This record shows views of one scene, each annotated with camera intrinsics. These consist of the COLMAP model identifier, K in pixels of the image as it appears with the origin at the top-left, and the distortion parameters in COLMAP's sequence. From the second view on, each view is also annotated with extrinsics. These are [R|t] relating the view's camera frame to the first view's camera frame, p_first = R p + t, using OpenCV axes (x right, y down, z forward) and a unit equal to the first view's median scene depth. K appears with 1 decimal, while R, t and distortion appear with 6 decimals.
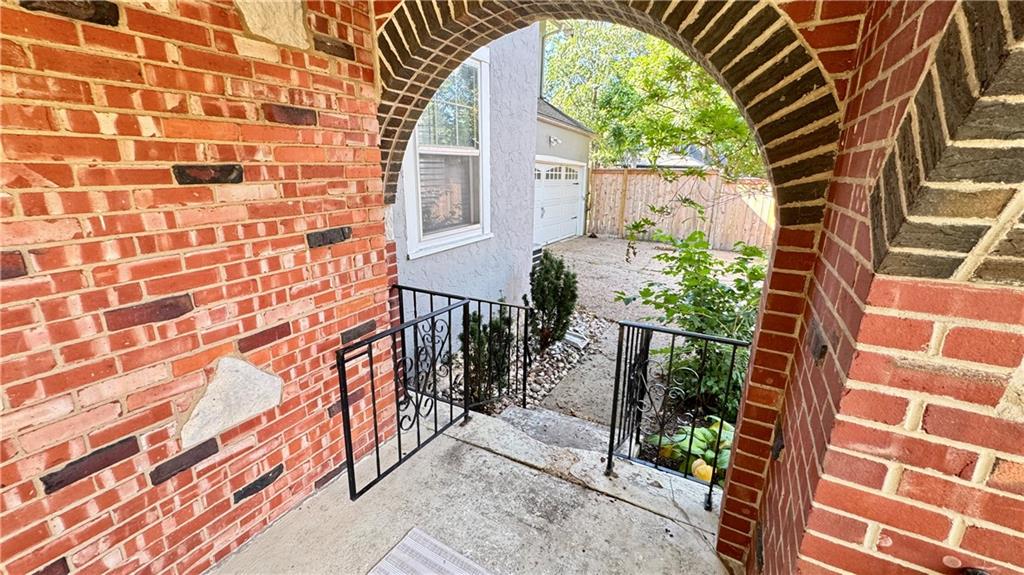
lens RADIAL K [[410.2, 0, 510.9], [0, 410.2, 288.9], [0, 0, 1]] dist [-0.003279, 0.000228]
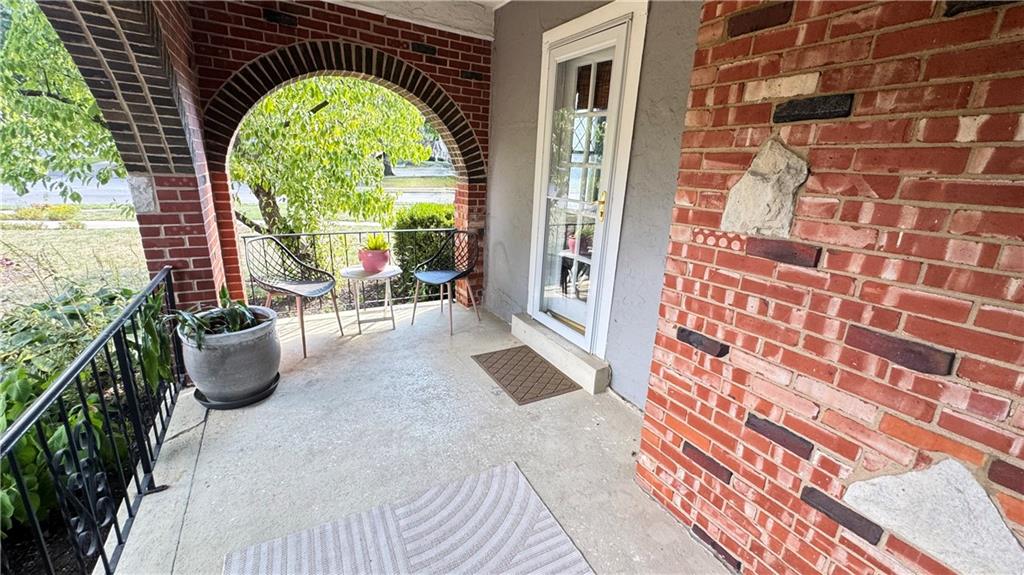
lens RADIAL K [[410.2, 0, 510.9], [0, 410.2, 288.9], [0, 0, 1]] dist [-0.003279, 0.000228]
pose [[-0.516752, 0.212046, -0.829460, 0.229327], [-0.290503, 0.867933, 0.402864, -0.172582], [0.805341, 0.449142, -0.386907, 0.663657]]
